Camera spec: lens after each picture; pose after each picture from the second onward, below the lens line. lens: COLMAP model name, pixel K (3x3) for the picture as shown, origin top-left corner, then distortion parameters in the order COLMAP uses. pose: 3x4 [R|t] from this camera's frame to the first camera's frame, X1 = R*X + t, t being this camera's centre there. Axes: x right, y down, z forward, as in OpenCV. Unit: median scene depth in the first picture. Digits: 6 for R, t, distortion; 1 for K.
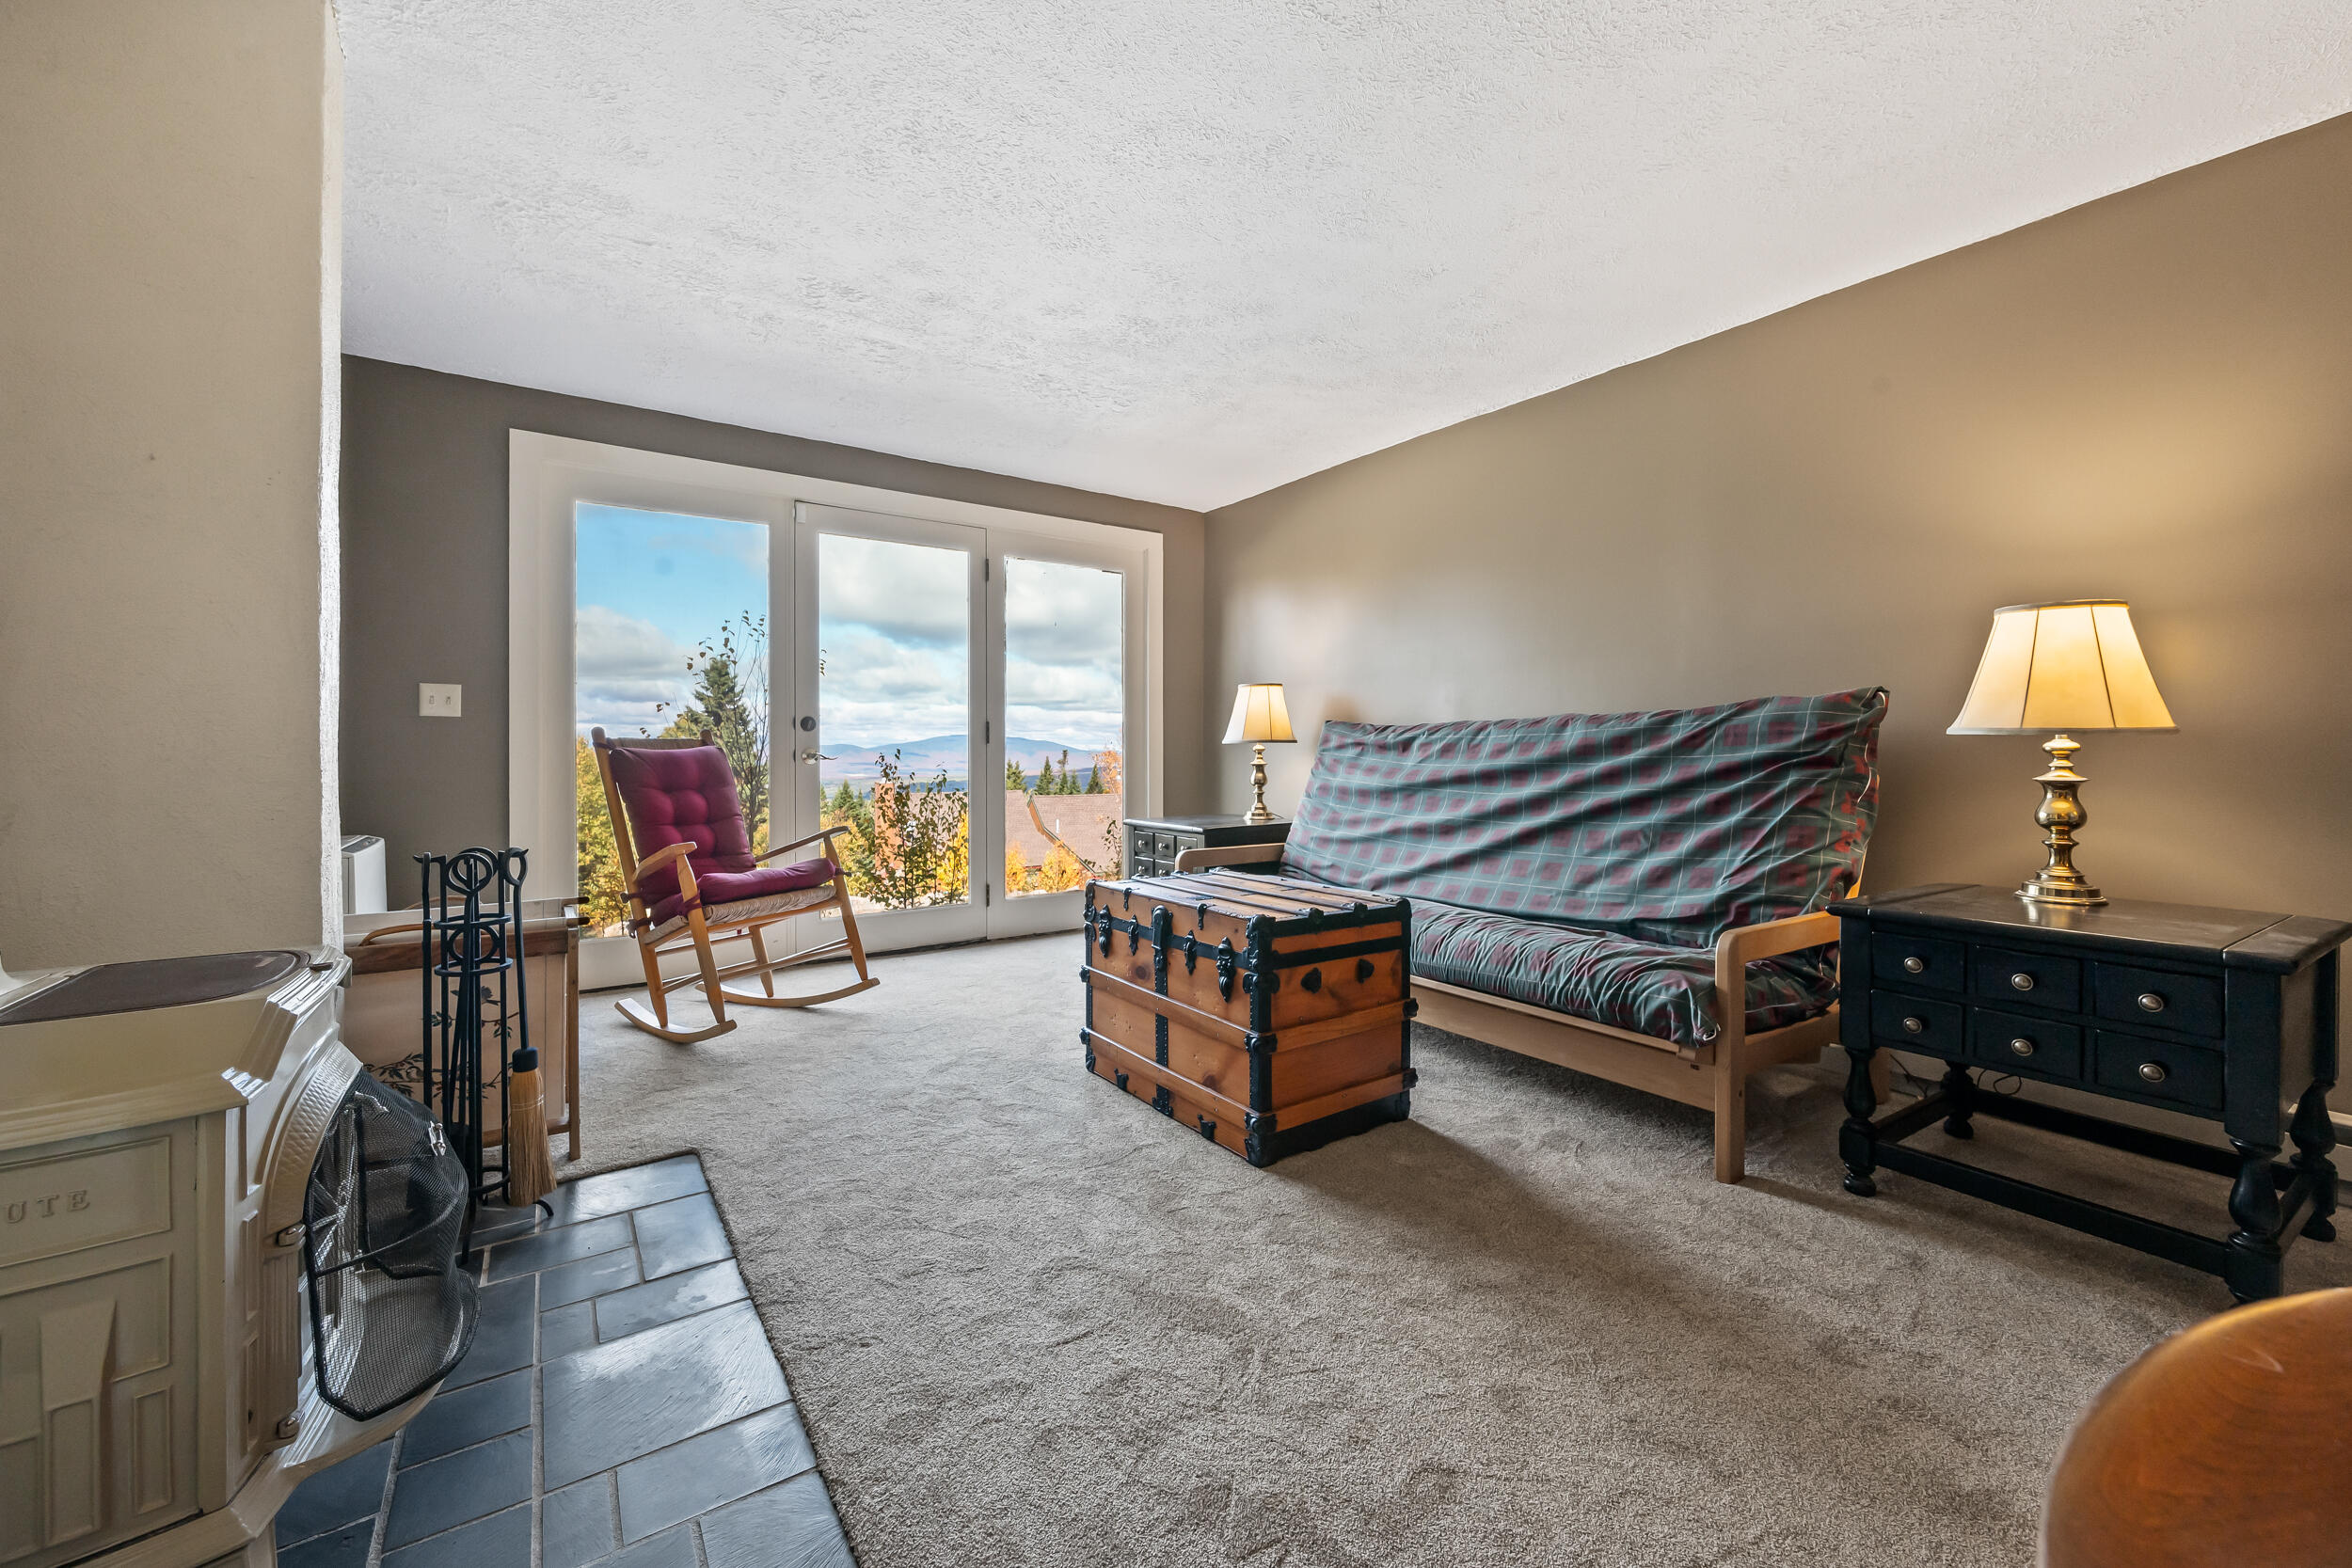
lens RADIAL K [[940.9, 0, 1211.3], [0, 940.9, 767.8], [0, 0, 1]] dist [-0.000746, -0.000481]
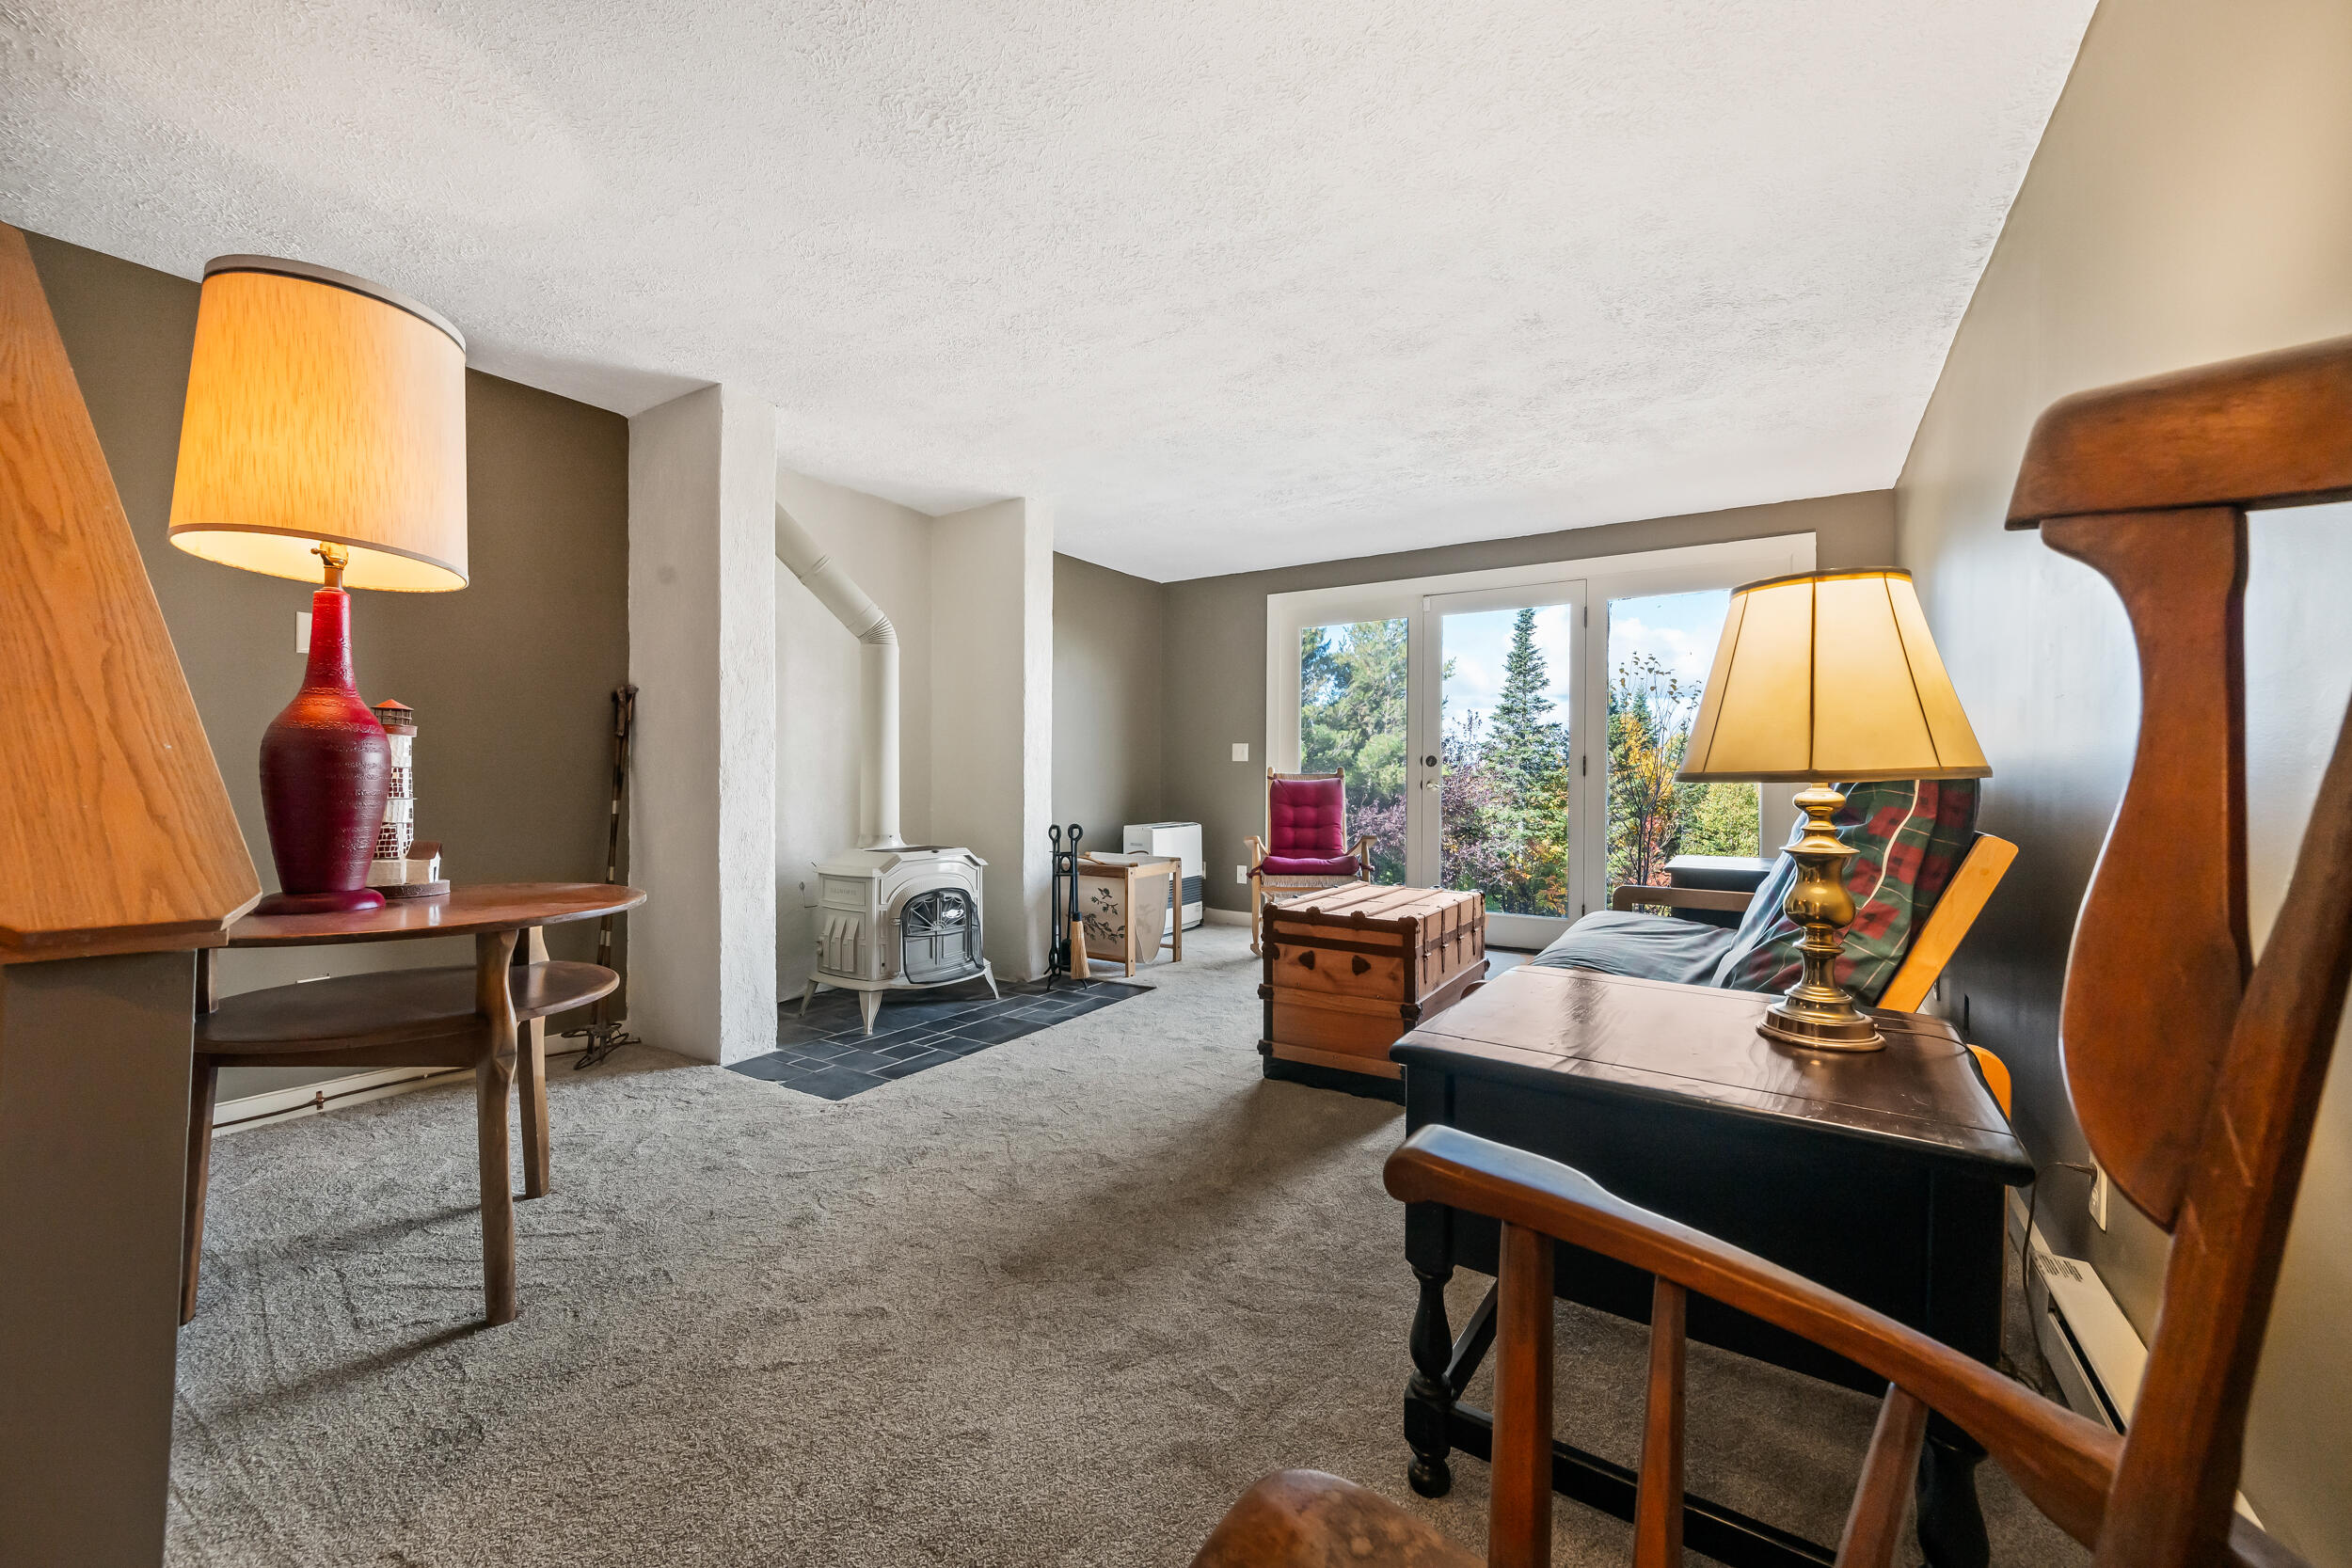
lens RADIAL K [[919.9, 0, 1176.0], [0, 919.9, 784.0], [0, 0, 1]] dist [-0.000416, -0.000006]
pose [[0.362399, 0.011778, -0.931949, 1.231378], [-0.016589, 0.999843, 0.006185, -0.027372], [0.931875, 0.013219, 0.362537, 0.343153]]
